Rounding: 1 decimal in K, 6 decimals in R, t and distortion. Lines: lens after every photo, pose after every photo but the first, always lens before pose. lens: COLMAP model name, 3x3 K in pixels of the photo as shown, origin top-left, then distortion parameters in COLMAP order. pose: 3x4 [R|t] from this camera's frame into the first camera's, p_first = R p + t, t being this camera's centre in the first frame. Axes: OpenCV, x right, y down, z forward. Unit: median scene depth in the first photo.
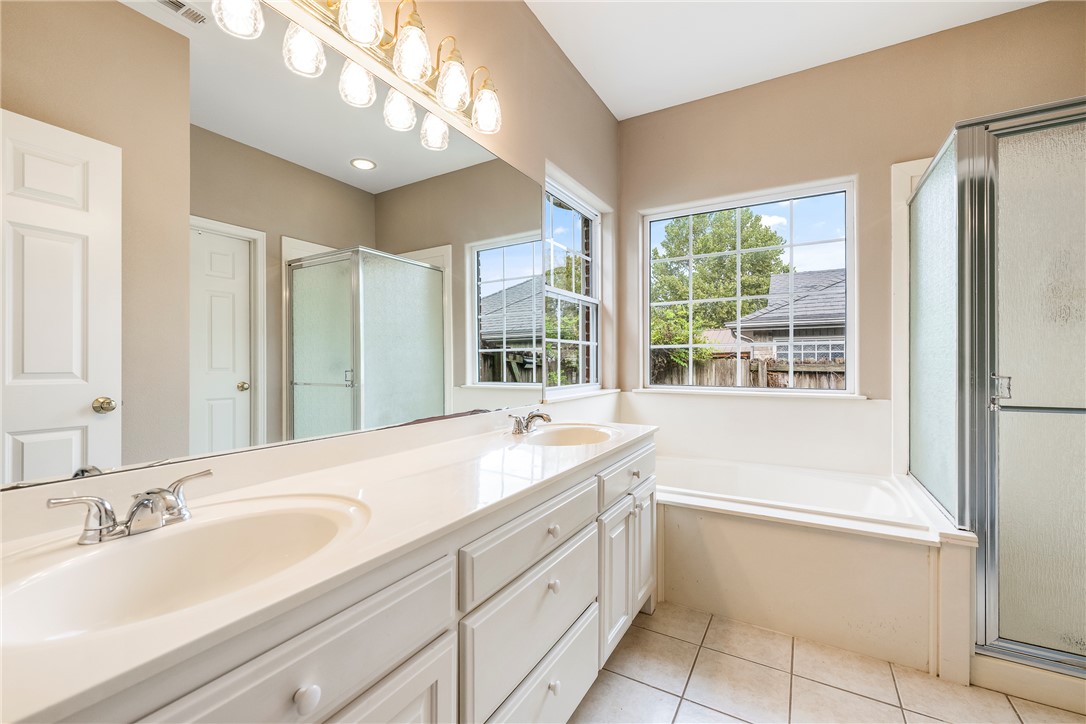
lens RADIAL K [[449.8, 0, 543.0], [0, 449.8, 362.0], [0, 0, 1]] dist [-0.001207, -0.000222]
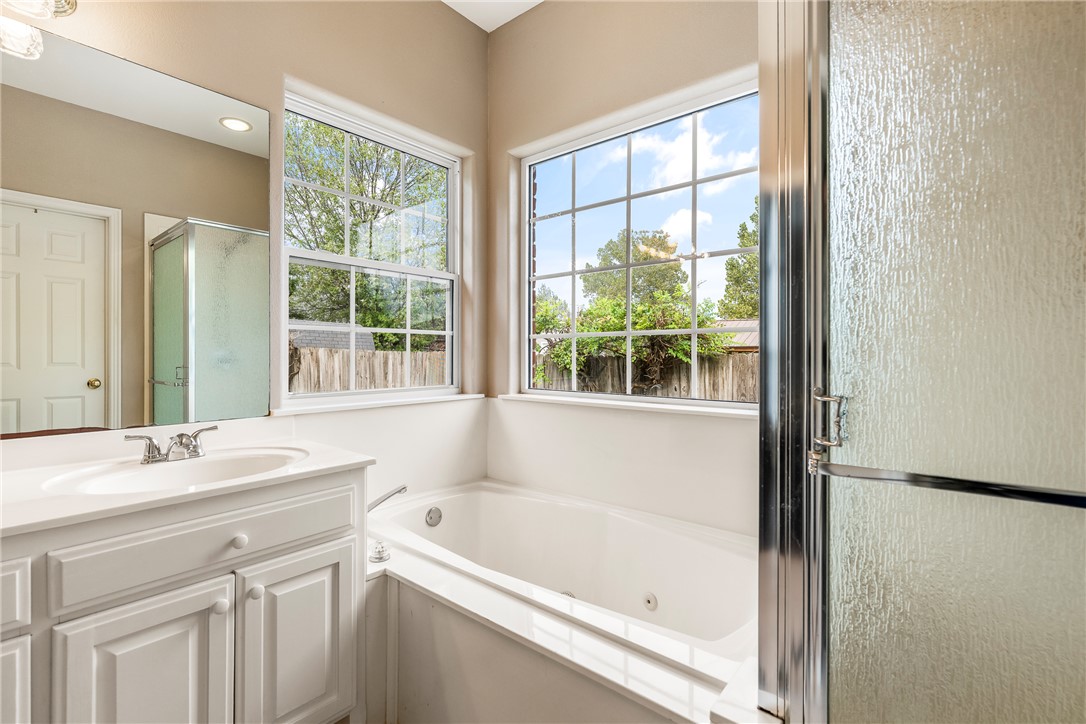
lens RADIAL K [[495.3, 0, 525.4], [0, 495.3, 356.6], [0, 0, 1]] dist [0.000859, 0.000098]
pose [[0.984804, 0.001396, -0.173661, 0.339500], [-0.001349, 0.999999, 0.000389, -0.001582], [0.173662, -0.000149, 0.984805, 0.189680]]
